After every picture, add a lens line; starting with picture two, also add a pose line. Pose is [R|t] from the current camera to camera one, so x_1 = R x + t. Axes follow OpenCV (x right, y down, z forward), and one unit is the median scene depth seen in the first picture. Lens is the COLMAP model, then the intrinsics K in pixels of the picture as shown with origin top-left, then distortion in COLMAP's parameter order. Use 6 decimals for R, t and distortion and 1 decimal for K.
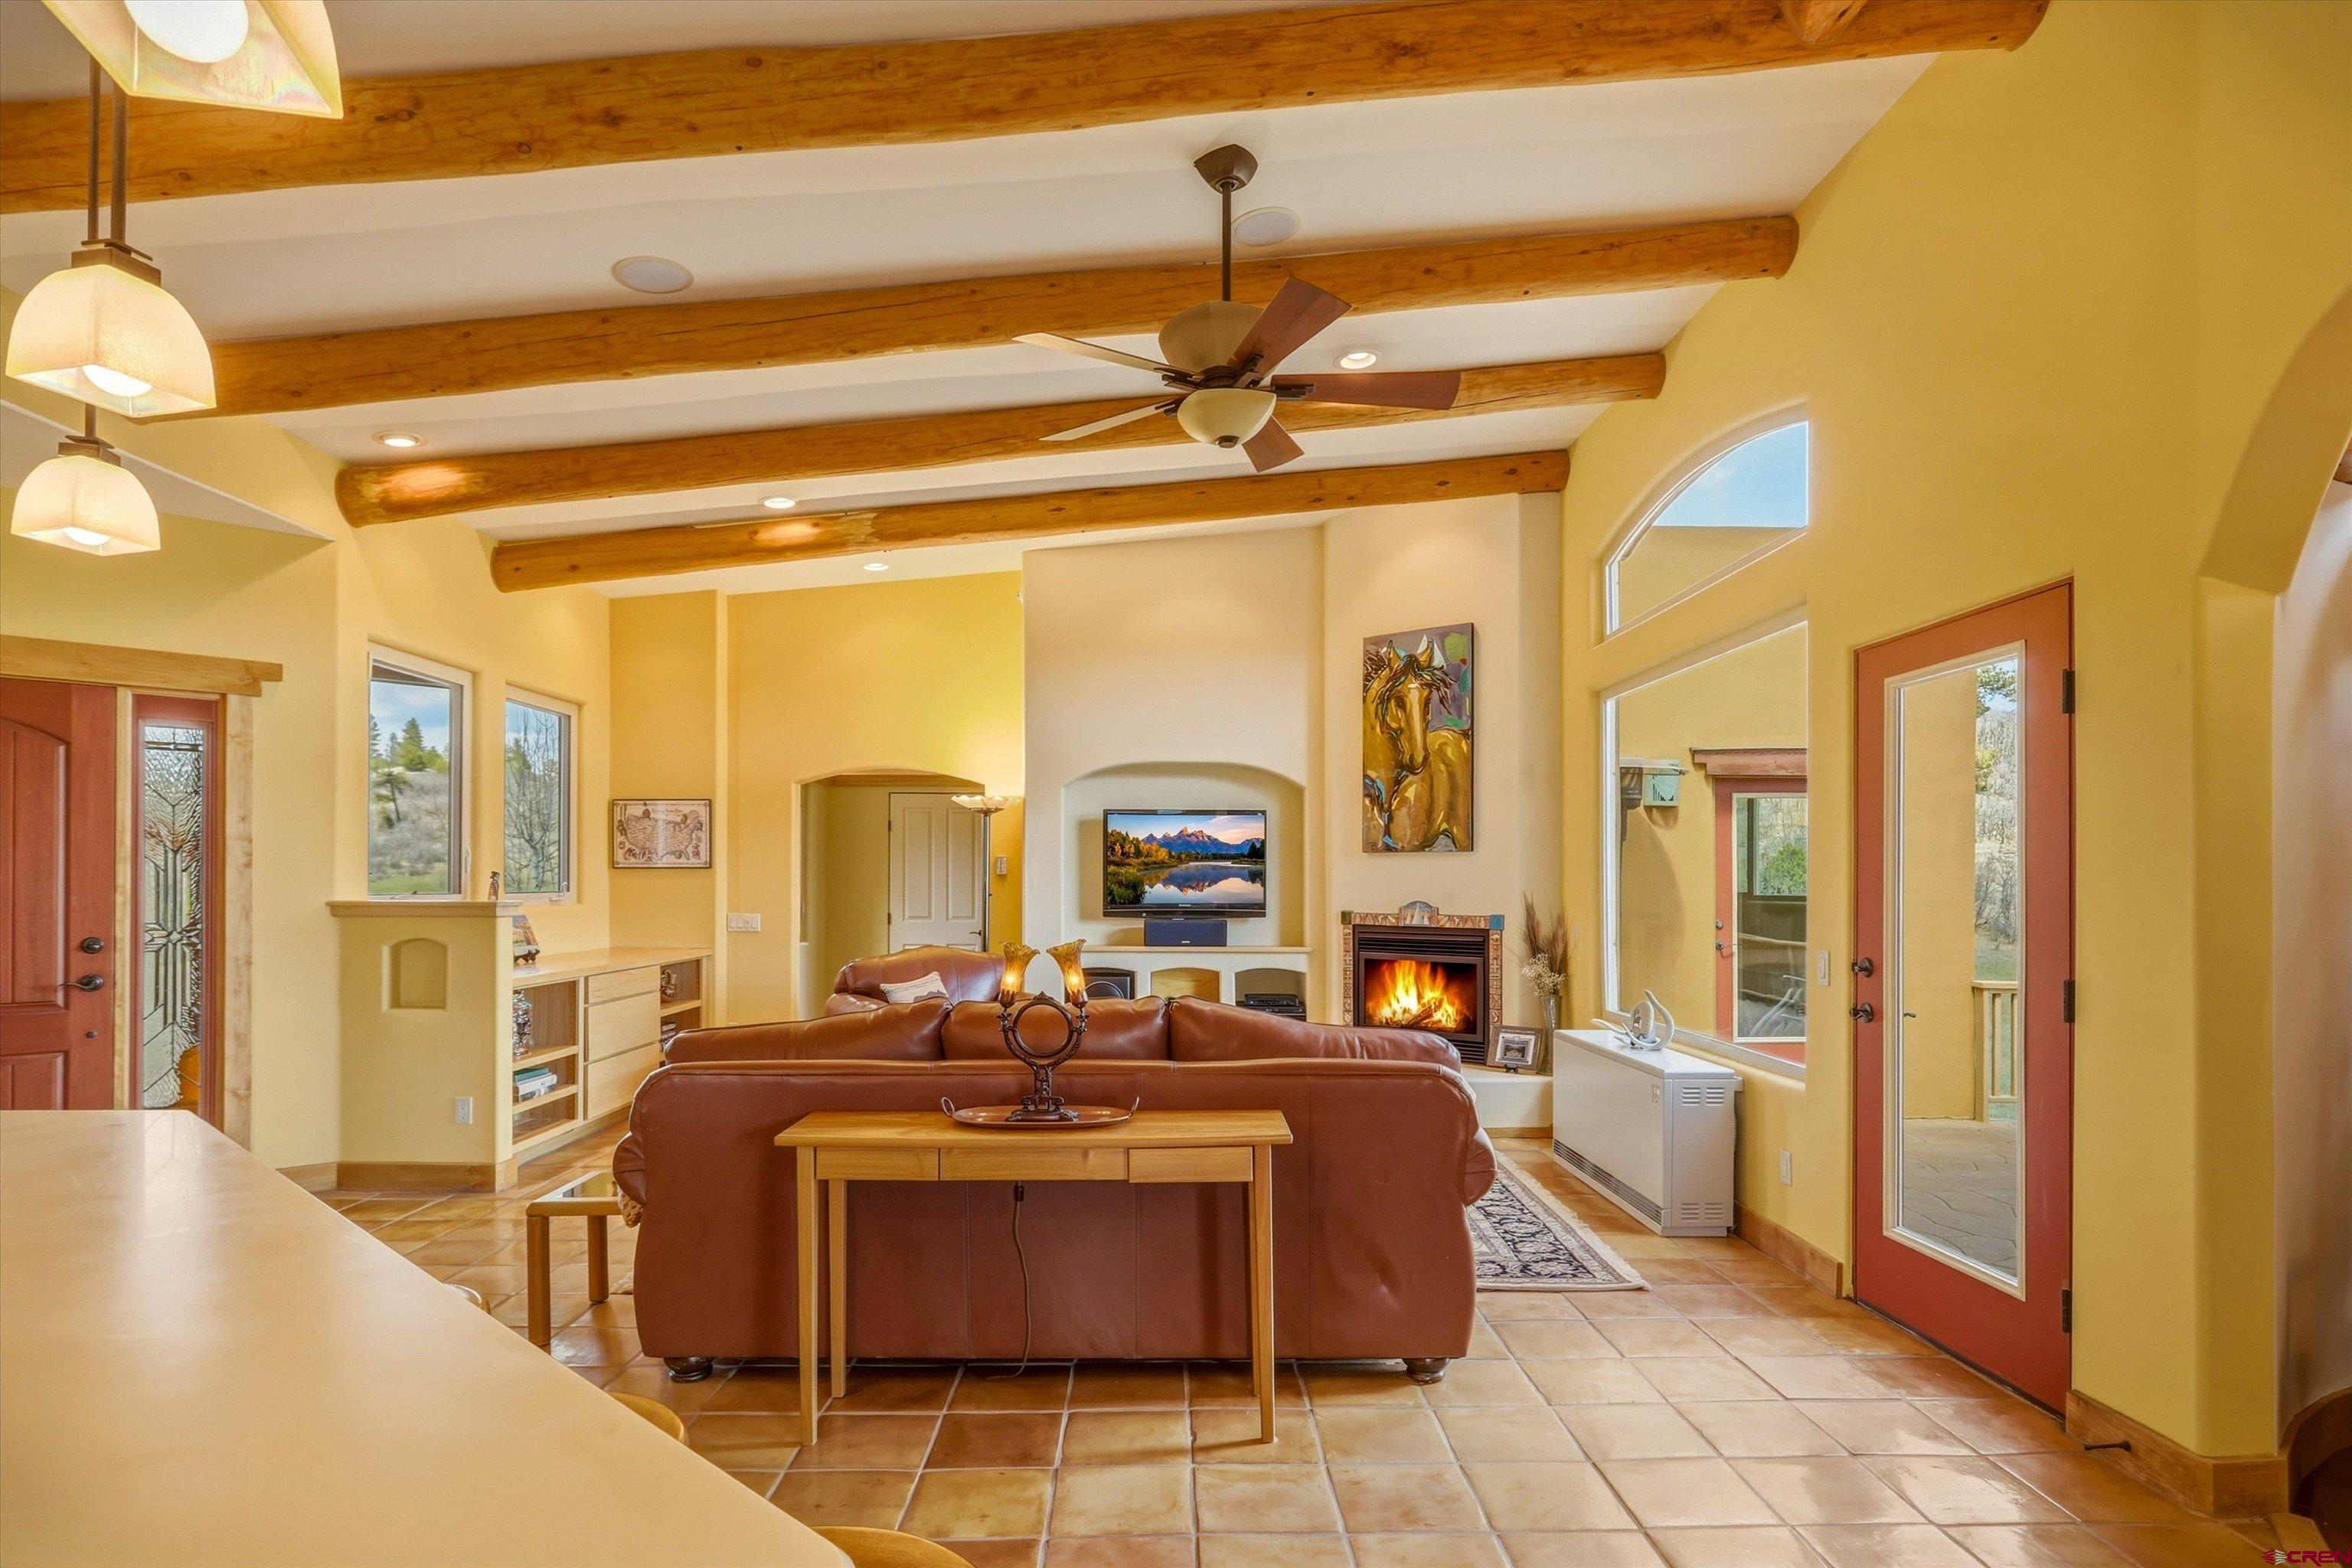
lens RADIAL K [[1210.9, 0, 1176.0], [0, 1210.9, 784.0], [0, 0, 1]] dist [-0.003827, -0.000177]
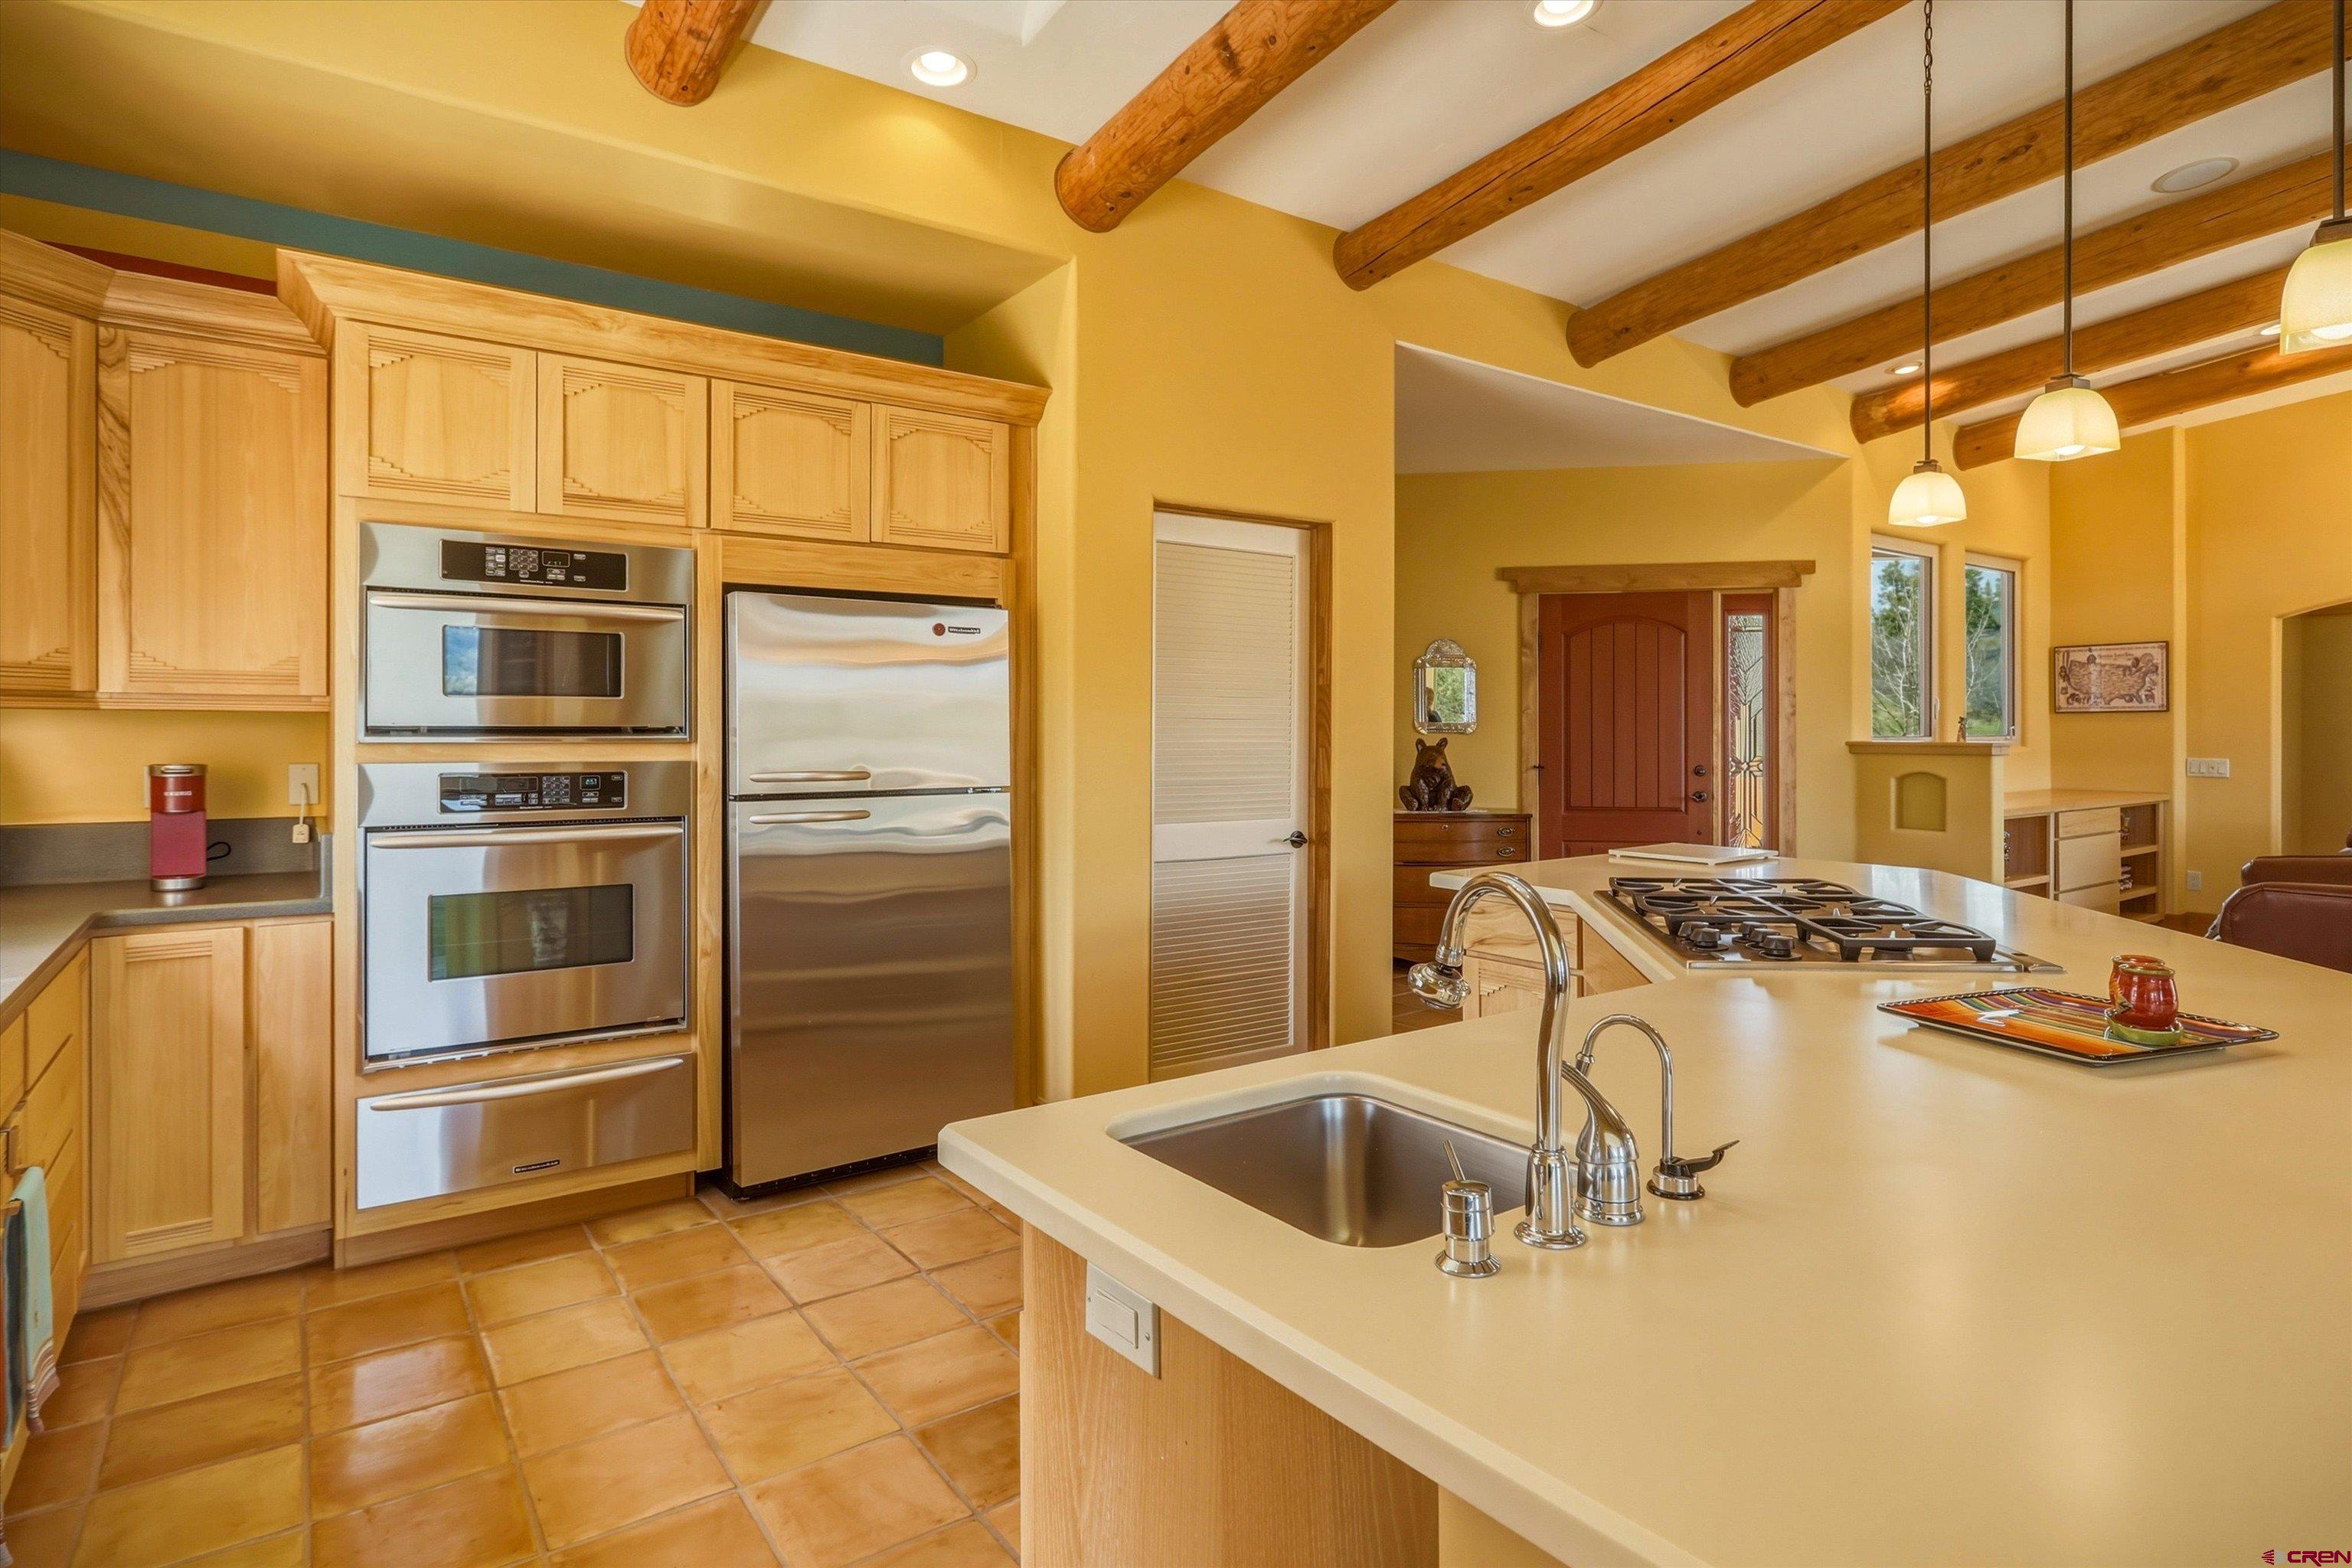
lens RADIAL K [[1258.0, 0, 1179.3], [0, 1258.0, 723.3], [0, 0, 1]] dist [-0.003117, 0.000981]
pose [[0.579677, -0.007120, -0.814815, -0.029591], [0.068653, 0.996833, 0.040131, -0.023410], [0.811949, -0.079203, 0.578330, -0.334965]]
